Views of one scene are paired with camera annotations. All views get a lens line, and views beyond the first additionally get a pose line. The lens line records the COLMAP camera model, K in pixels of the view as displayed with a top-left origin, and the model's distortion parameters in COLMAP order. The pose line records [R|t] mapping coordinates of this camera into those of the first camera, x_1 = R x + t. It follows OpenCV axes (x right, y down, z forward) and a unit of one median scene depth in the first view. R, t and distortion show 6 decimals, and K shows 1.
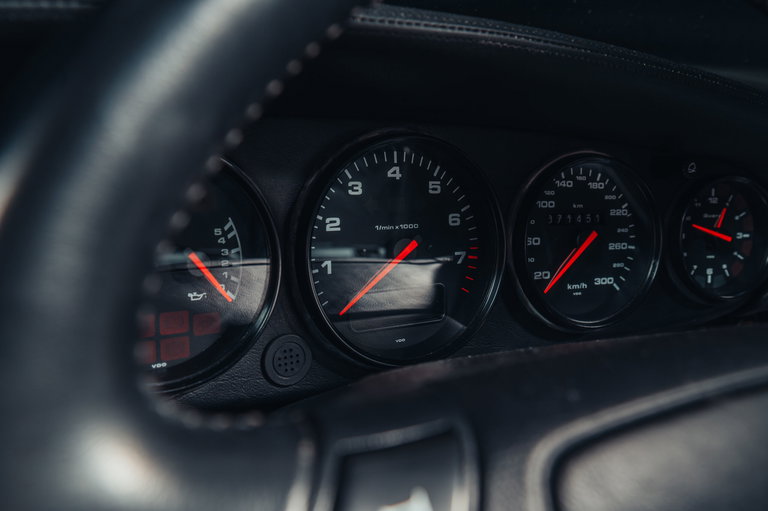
lens RADIAL K [[617.9, 0, 381.1], [0, 617.9, 254.8], [0, 0, 1]] dist [-0.012235, -0.023125]
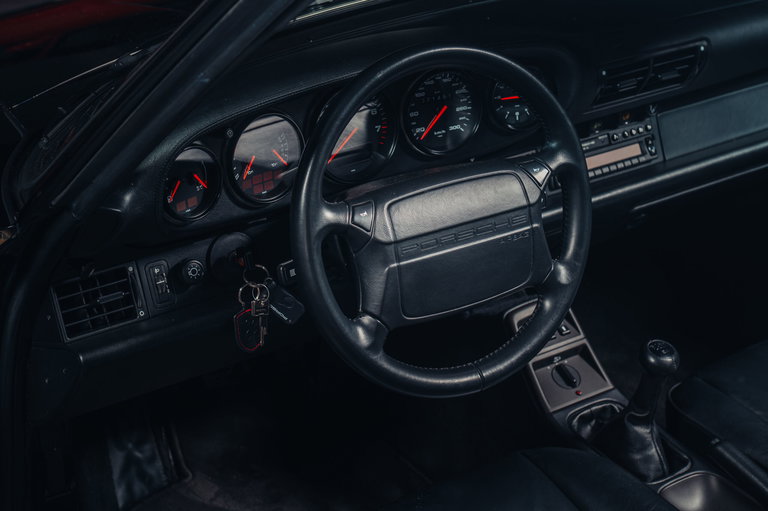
lens RADIAL K [[1505.3, 0, 382.1], [0, 1505.3, 251.1], [0, 0, 1]] dist [0.038778, 0.000000]
pose [[0.993254, -0.089811, 0.073357, -0.255403], [0.067037, 0.960883, 0.268718, -0.913376], [-0.094622, -0.261987, 0.960422, -3.792301]]
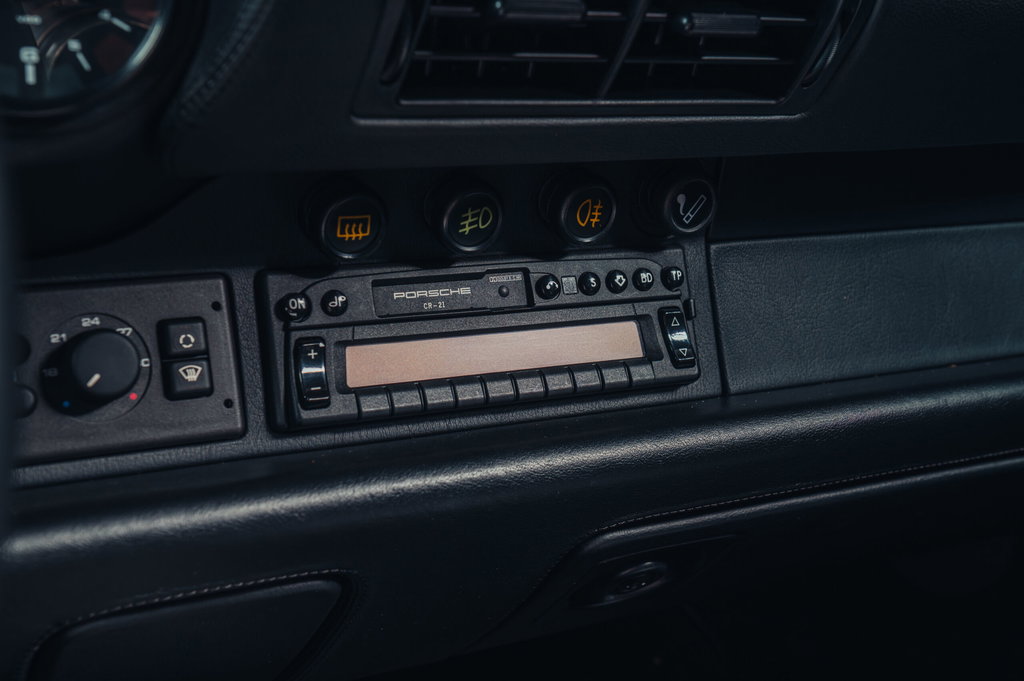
lens RADIAL K [[1449.0, 0, 513.2], [0, 1449.0, 338.6], [0, 0, 1]] dist [0.038949, 0.000000]
pose [[0.999412, 0.010805, 0.032534, 0.945783], [-0.013759, 0.995666, 0.091983, 0.140120], [-0.031400, -0.092376, 0.995229, -0.023420]]
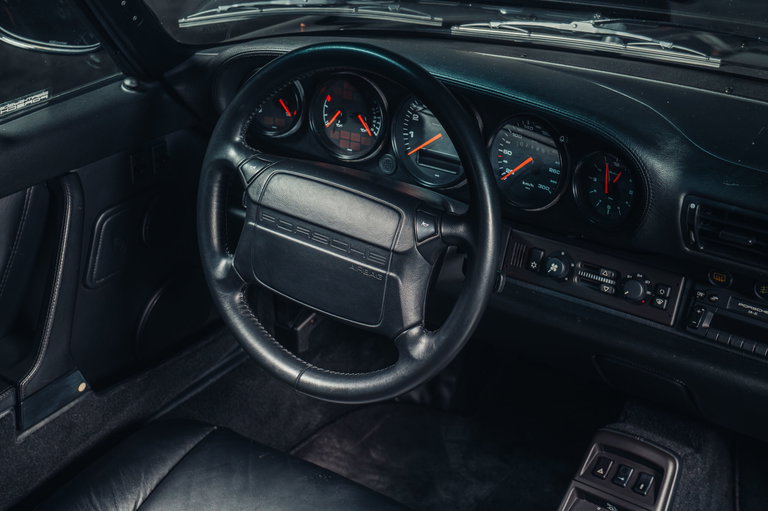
lens RADIAL K [[1150.9, 0, 388.3], [0, 1150.9, 255.4], [0, 0, 1]] dist [0.096782, 0.000000]
pose [[0.452453, 0.367346, -0.812615, 3.081773], [-0.156626, 0.929789, 0.333108, -0.852140], [0.877926, -0.023439, 0.478221, -1.027958]]
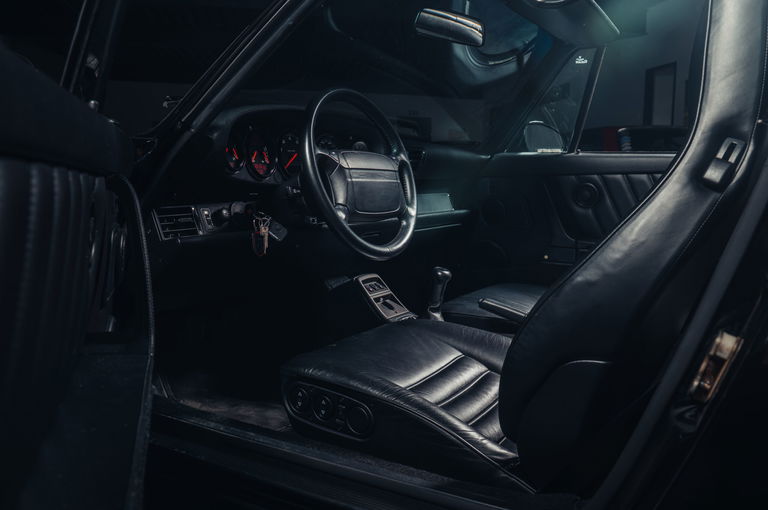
lens RADIAL K [[678.1, 0, 387.7], [0, 678.1, 241.6], [0, 0, 1]] dist [-0.009978, -0.008126]
pose [[0.869948, -0.093473, 0.484204, -1.555518], [0.129049, 0.990807, -0.040587, 0.772583], [-0.475959, 0.097795, 0.874013, -3.040108]]
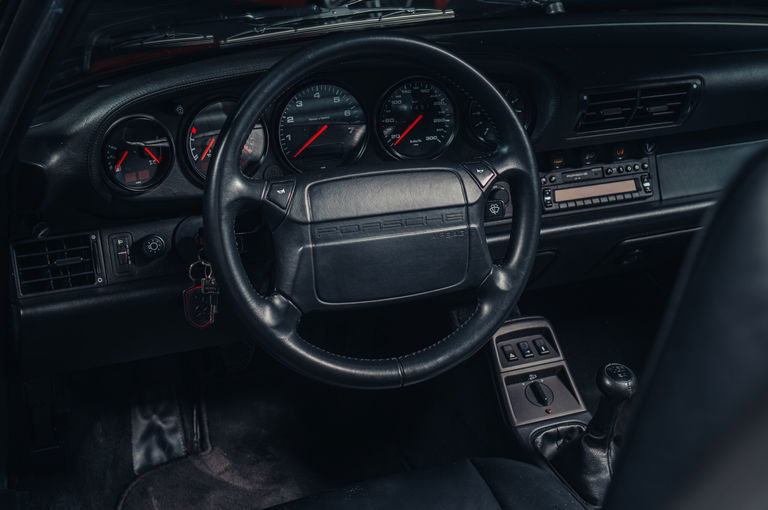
lens RADIAL K [[1086.7, 0, 377.8], [0, 1086.7, 248.1], [0, 0, 1]] dist [0.038949, 0.000000]
pose [[0.994470, 0.001479, -0.105014, 0.592362], [0.019455, 0.980002, 0.198032, -0.327994], [0.103207, -0.198980, 0.974554, -2.677389]]
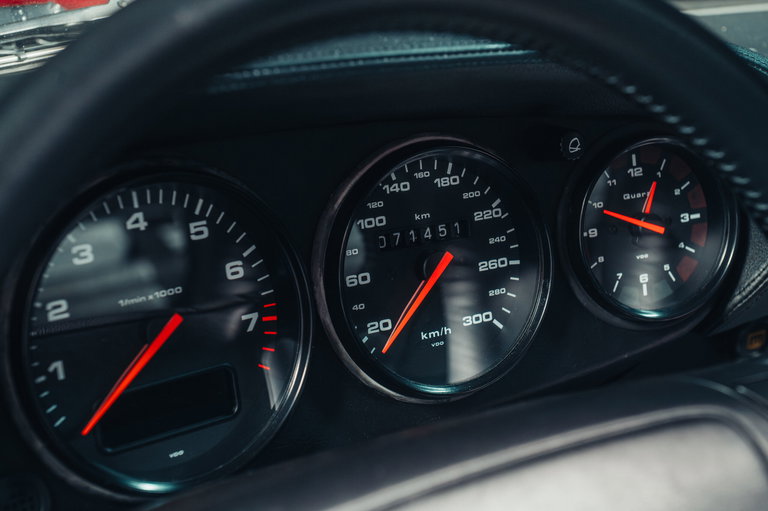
lens RADIAL K [[1505.3, 0, 383.0], [0, 1505.3, 257.7], [0, 0, 1]] dist [0.038778, 0.000000]
pose [[0.985295, -0.124136, 0.117404, 0.080298], [0.117639, 0.991196, 0.060766, -0.143415], [-0.123913, -0.046061, 0.991223, -0.646816]]
